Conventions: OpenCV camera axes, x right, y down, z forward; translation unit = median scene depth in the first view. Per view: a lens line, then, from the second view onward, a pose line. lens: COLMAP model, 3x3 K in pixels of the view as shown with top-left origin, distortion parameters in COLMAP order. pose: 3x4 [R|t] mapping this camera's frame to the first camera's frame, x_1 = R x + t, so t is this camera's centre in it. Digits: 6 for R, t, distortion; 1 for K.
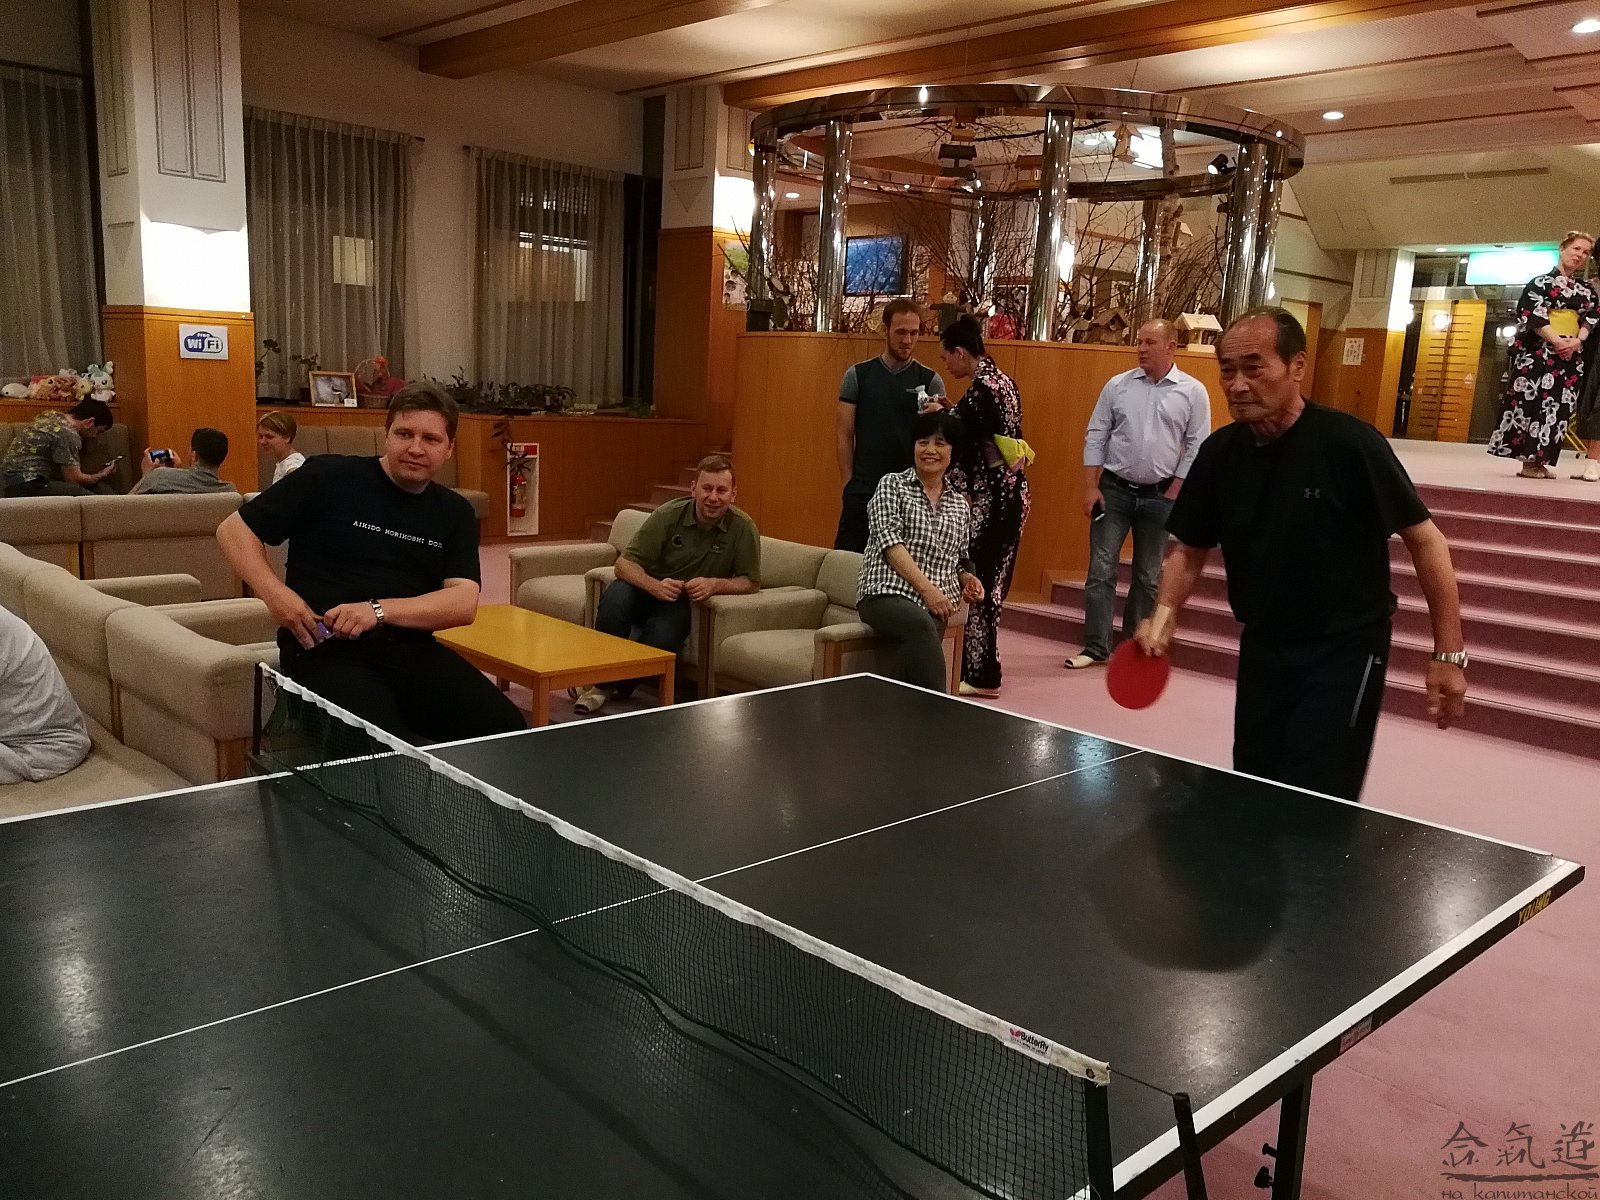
lens RADIAL K [[1323.0, 0, 810.2], [0, 1323.0, 607.8], [0, 0, 1]] dist [0.001239, 0.020535]
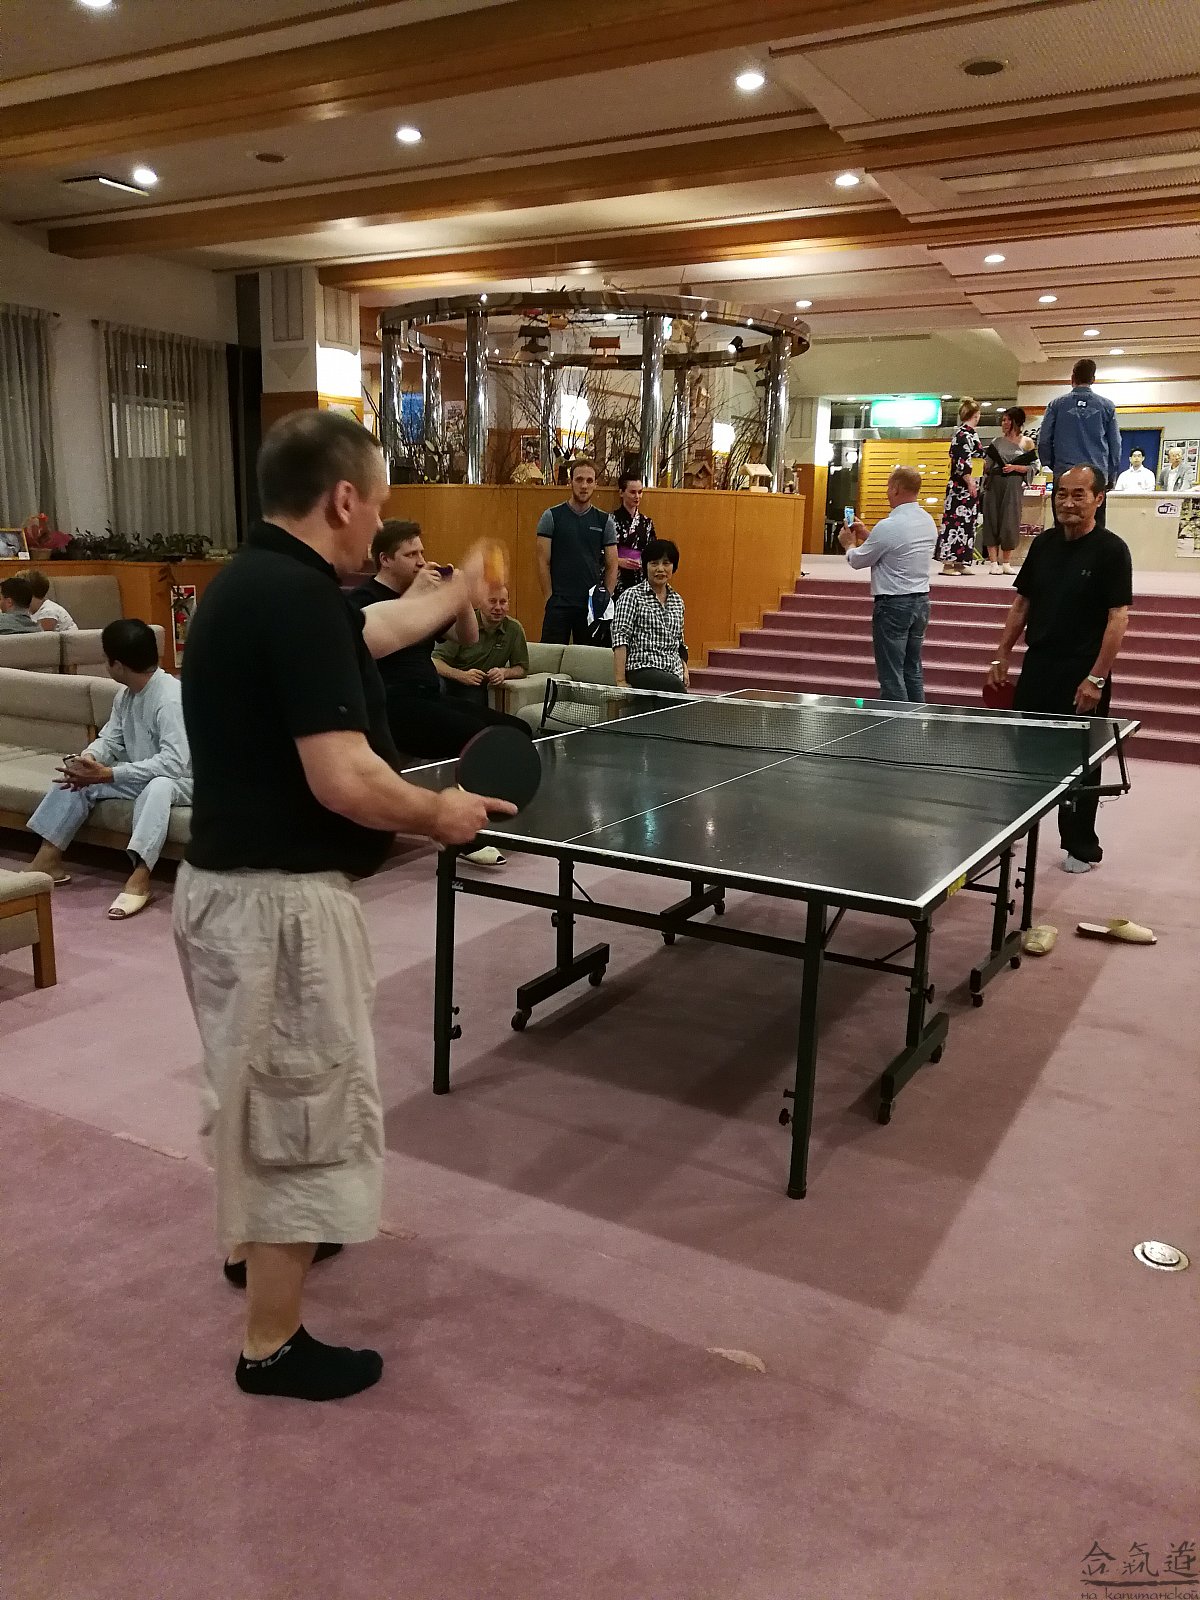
lens RADIAL K [[1323.0, 0, 587.1], [0, 1323.0, 796.6], [0, 0, 1]] dist [0.001239, 0.020535]
pose [[0.958987, -0.087583, 0.269580, -0.203680], [0.076999, 0.995796, 0.049611, 0.027280], [-0.272792, -0.026819, 0.961699, -0.199994]]
